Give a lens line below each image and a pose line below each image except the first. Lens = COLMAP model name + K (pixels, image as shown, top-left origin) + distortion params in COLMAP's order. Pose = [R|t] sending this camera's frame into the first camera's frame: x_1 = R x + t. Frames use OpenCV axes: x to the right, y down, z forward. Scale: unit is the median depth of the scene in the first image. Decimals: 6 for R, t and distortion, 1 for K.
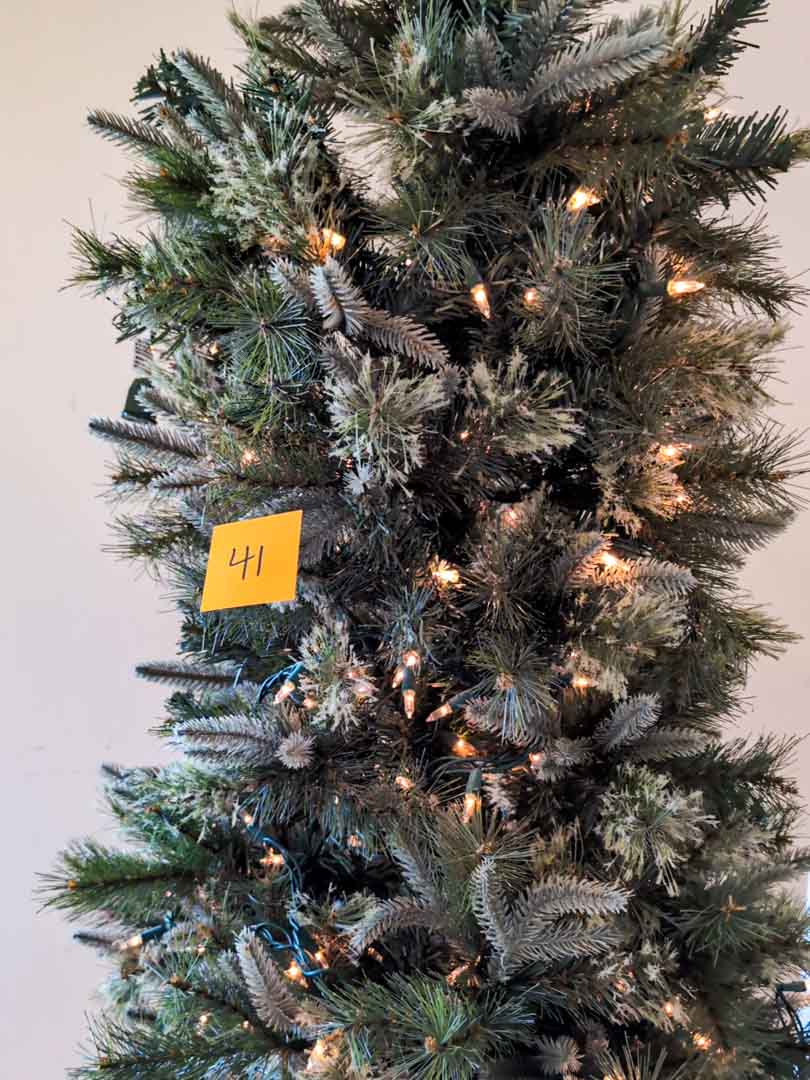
lens RADIAL K [[1123.9, 0, 404.9], [0, 1123.9, 539.9], [0, 0, 1]] dist [0.010288, 0.000000]
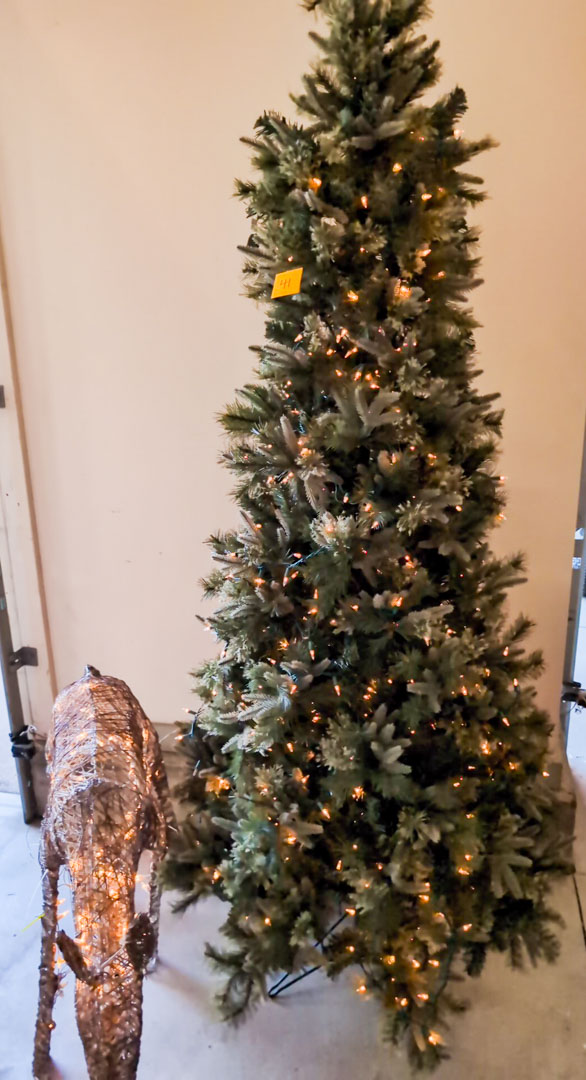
lens RADIAL K [[918.7, 0, 292.8], [0, 918.7, 539.7], [0, 0, 1]] dist [0.001622, 0.001685]
pose [[0.985833, 0.052094, -0.159437, 0.314778], [-0.029790, 0.989815, 0.139210, 0.347496], [0.165065, -0.132488, 0.977344, -1.566161]]
